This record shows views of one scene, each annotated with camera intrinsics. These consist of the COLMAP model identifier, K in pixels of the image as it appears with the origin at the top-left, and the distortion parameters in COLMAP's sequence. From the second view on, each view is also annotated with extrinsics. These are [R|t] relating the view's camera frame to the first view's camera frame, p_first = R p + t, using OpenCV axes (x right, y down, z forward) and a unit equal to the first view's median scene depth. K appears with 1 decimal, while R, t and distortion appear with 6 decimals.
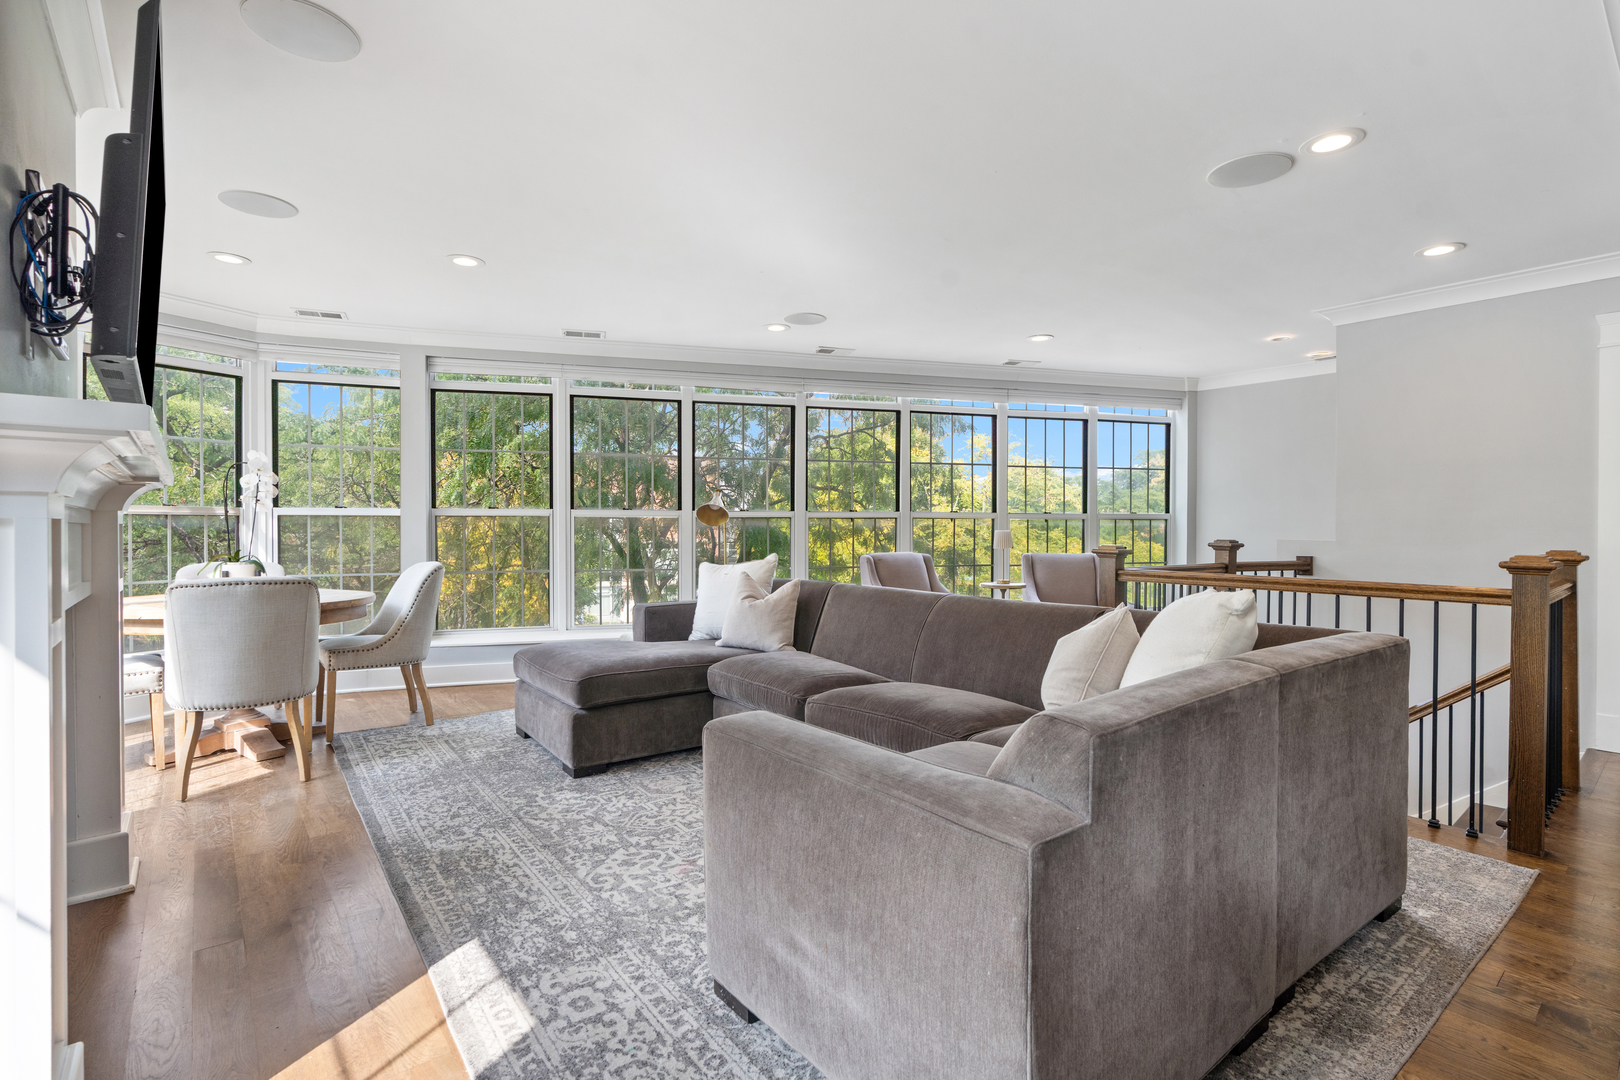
lens RADIAL K [[762.2, 0, 809.9], [0, 762.2, 529.4], [0, 0, 1]] dist [-0.002187, 0.001553]
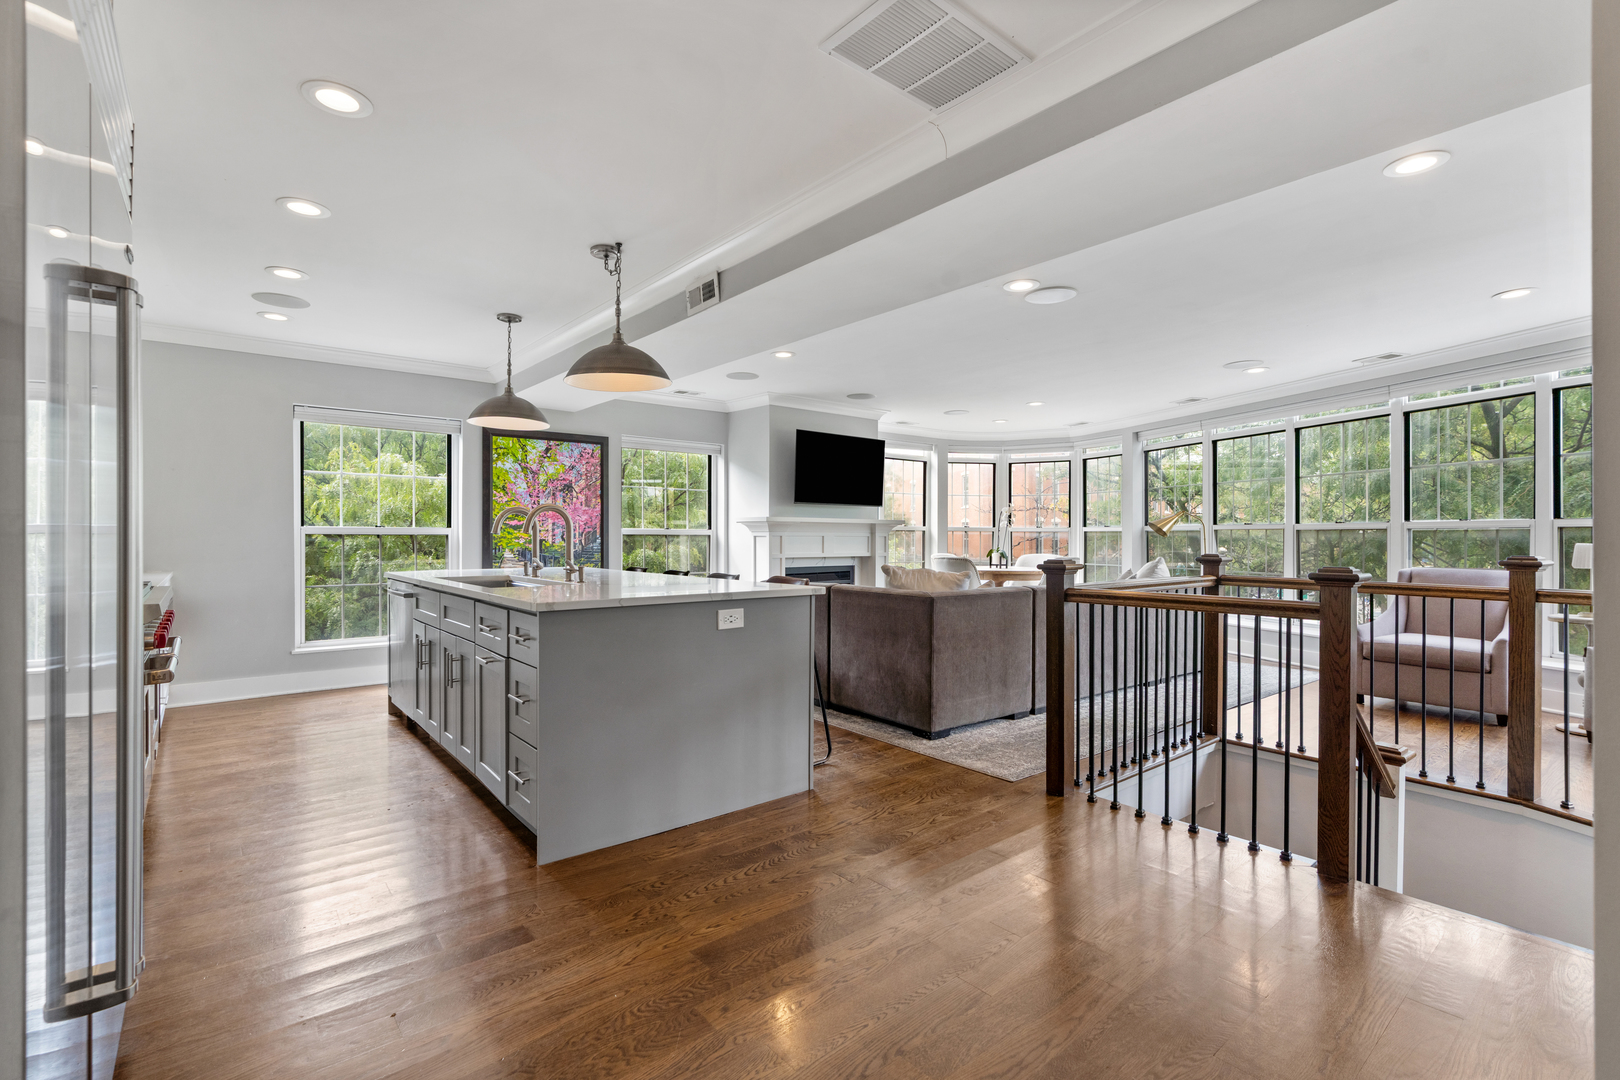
lens RADIAL K [[739.3, 0, 798.9], [0, 739.3, 536.8], [0, 0, 1]] dist [-0.000375, -0.000187]
pose [[-0.000022, -0.000390, -1.000000, 1.688193], [-0.005733, 0.999983, -0.000390, -0.000109], [0.999984, 0.005733, -0.000025, 0.438014]]
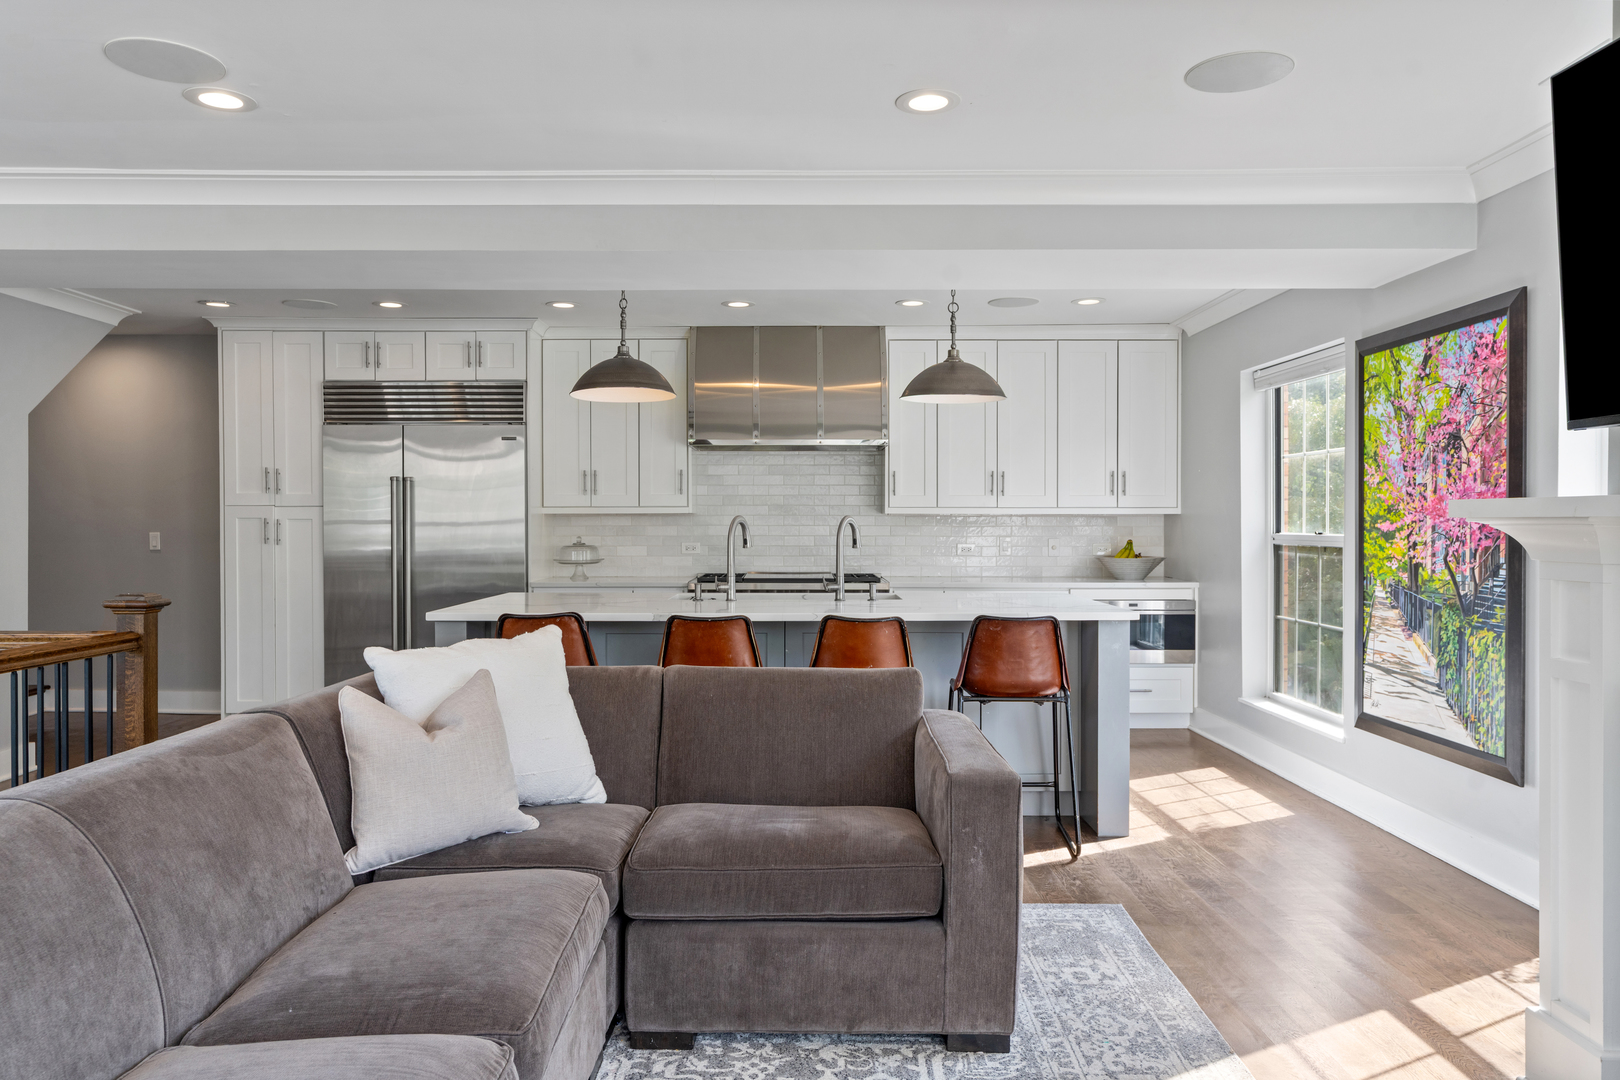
lens RADIAL K [[1130.0, 0, 801.5], [0, 1130.0, 535.1], [0, 0, 1]] dist [-0.001299, -0.000780]
pose [[-0.779864, -0.008298, 0.625894, -0.437319], [0.002169, 0.999870, 0.015959, -0.044220], [-0.625946, 0.013804, -0.779745, 1.220156]]
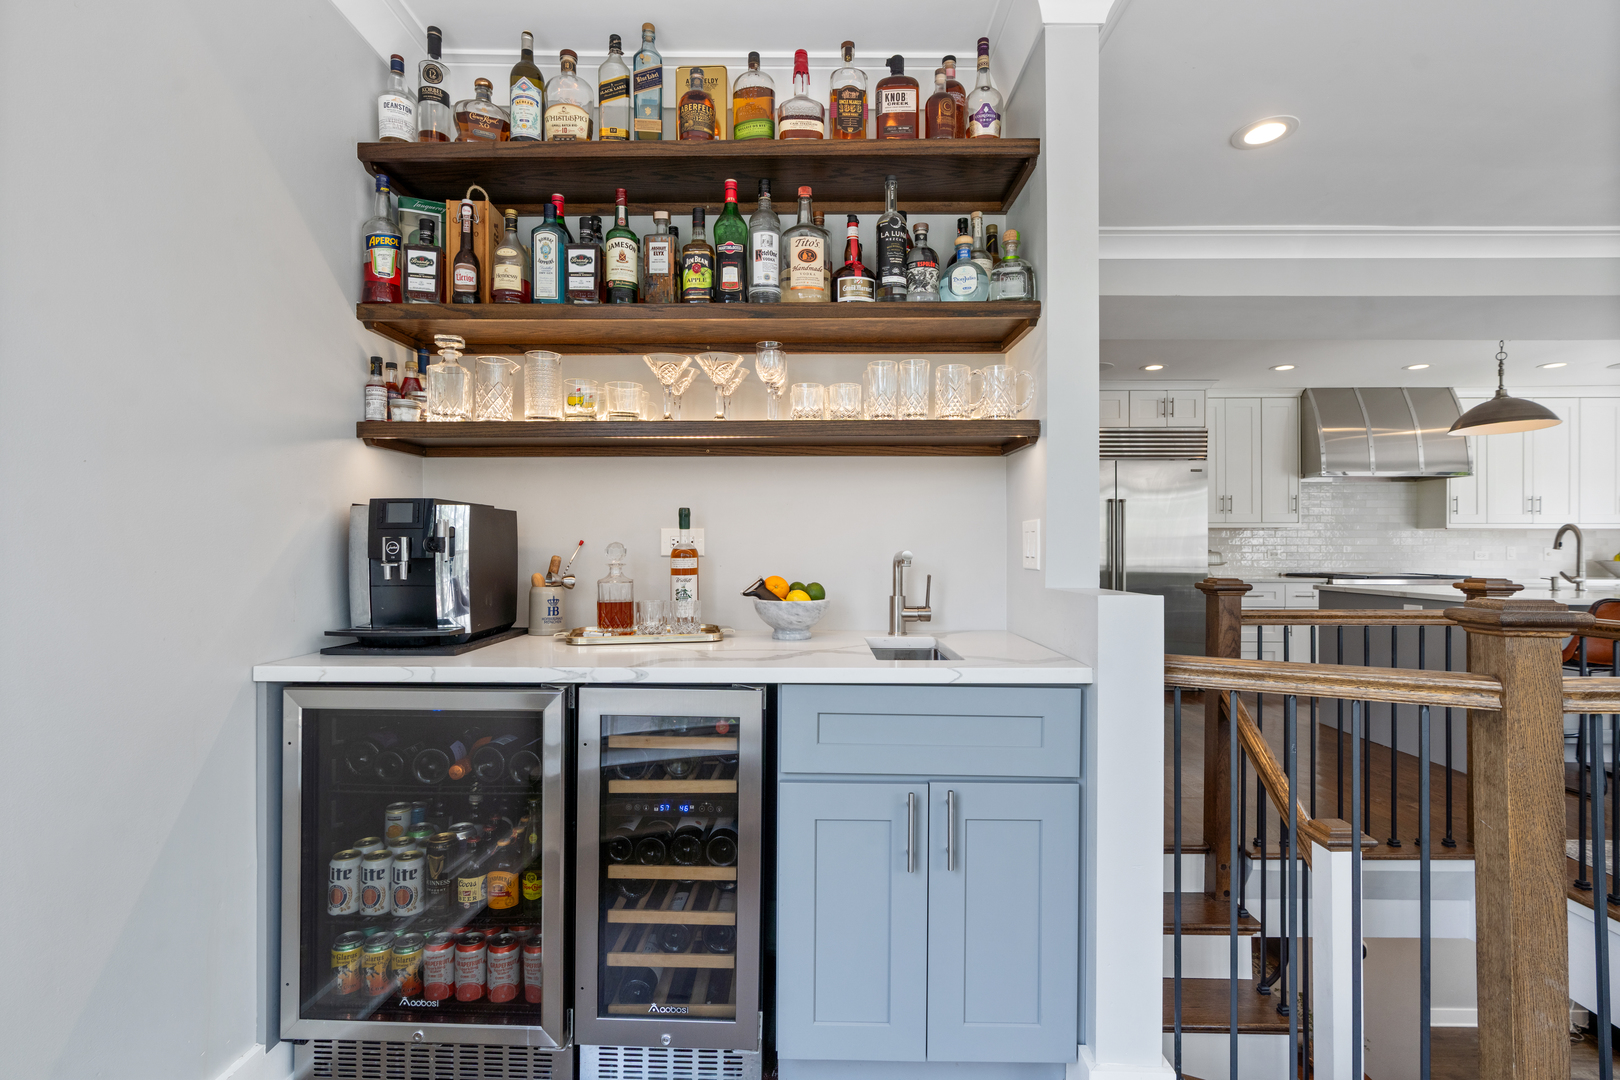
lens RADIAL K [[742.9, 0, 792.4], [0, 742.9, 548.4], [0, 0, 1]] dist [-0.007833, -0.000215]
pose [[-0.761922, -0.002806, 0.647662, 0.794469], [0.000300, 0.999989, 0.004685, -0.009293], [-0.647668, 0.003764, -0.761913, 1.921765]]
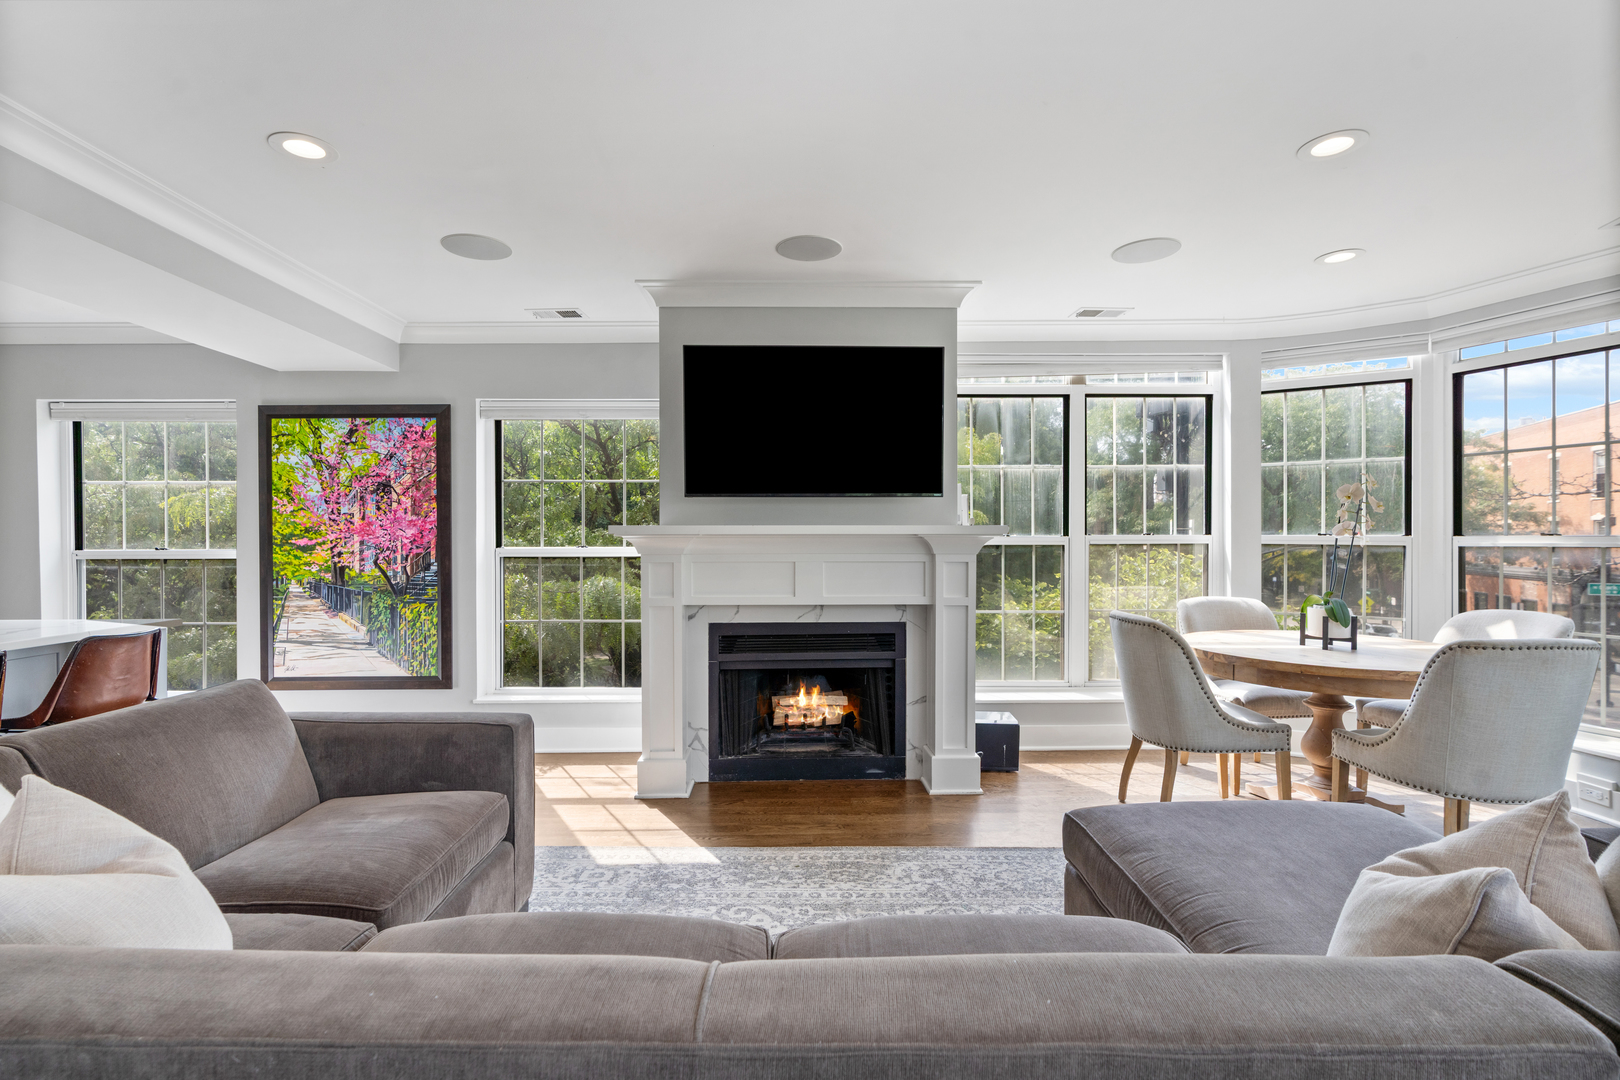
lens RADIAL K [[776.3, 0, 807.6], [0, 776.3, 536.9], [0, 0, 1]] dist [-0.002349, 0.000056]
pose [[-0.624265, 0.002805, -0.781208, 0.356910], [0.000450, 0.999995, 0.003232, -0.043859], [0.781213, 0.001666, -0.624263, 1.227903]]
